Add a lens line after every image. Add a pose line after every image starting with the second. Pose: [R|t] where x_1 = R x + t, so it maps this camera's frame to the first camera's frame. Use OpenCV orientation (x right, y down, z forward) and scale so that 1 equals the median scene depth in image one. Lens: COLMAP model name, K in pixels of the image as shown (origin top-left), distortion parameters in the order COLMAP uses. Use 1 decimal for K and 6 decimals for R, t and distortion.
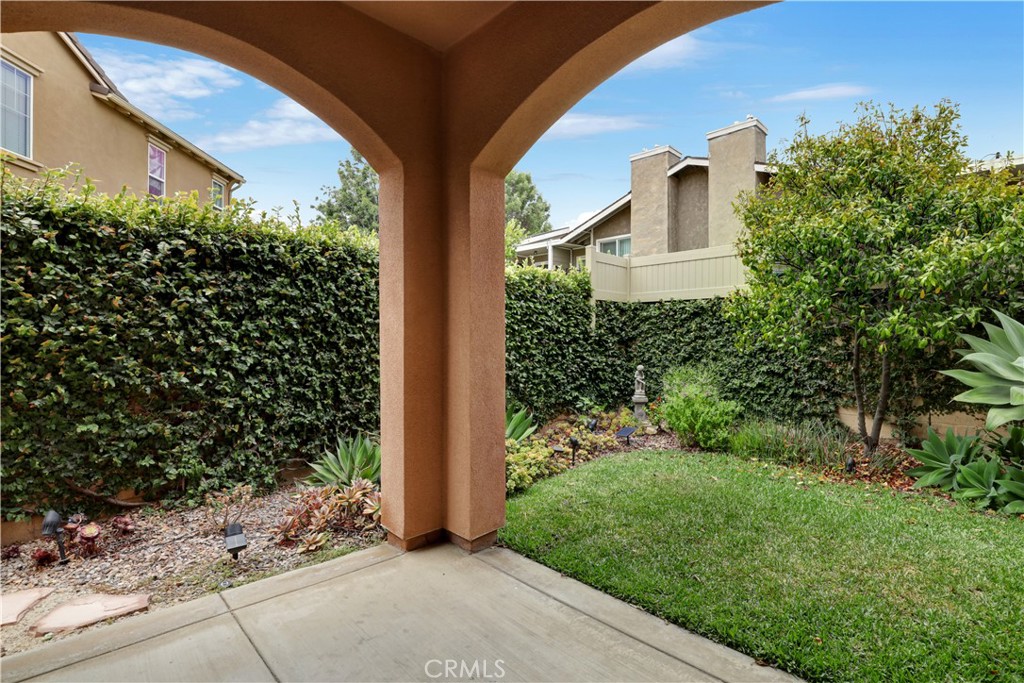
lens RADIAL K [[473.2, 0, 538.1], [0, 473.2, 341.7], [0, 0, 1]] dist [-0.034663, 0.004430]
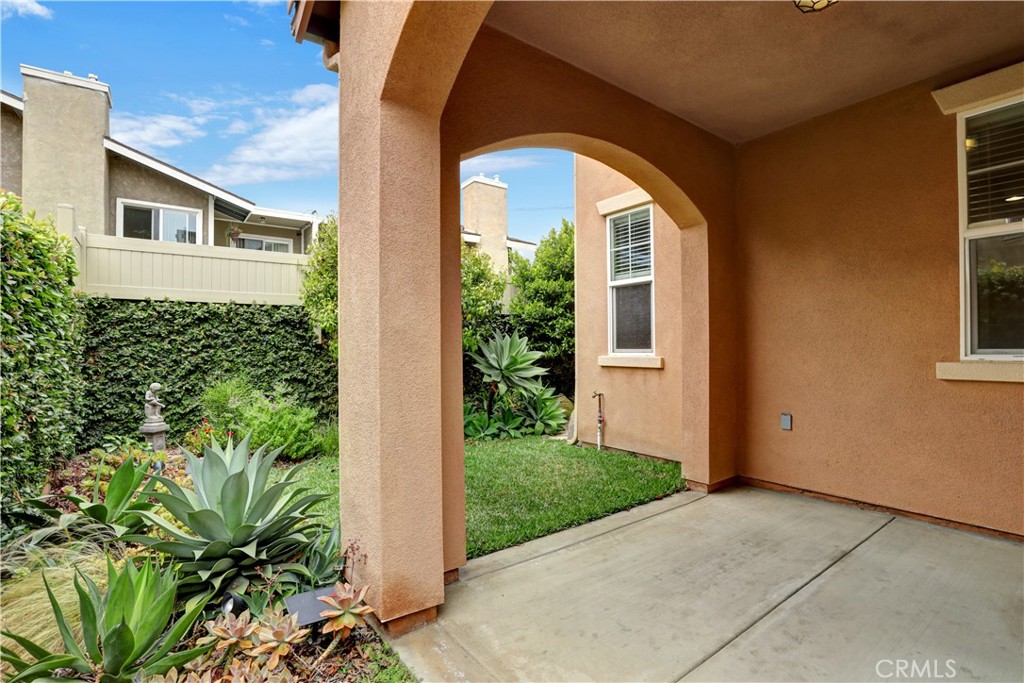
lens RADIAL K [[473.2, 0, 510.6], [0, 473.2, 347.6], [0, 0, 1]] dist [-0.034663, 0.004430]
pose [[0.174148, -0.001482, 0.984718, -0.421031], [0.015590, 0.999878, -0.001252, 0.002909], [-0.984596, 0.015570, 0.174150, 0.309355]]
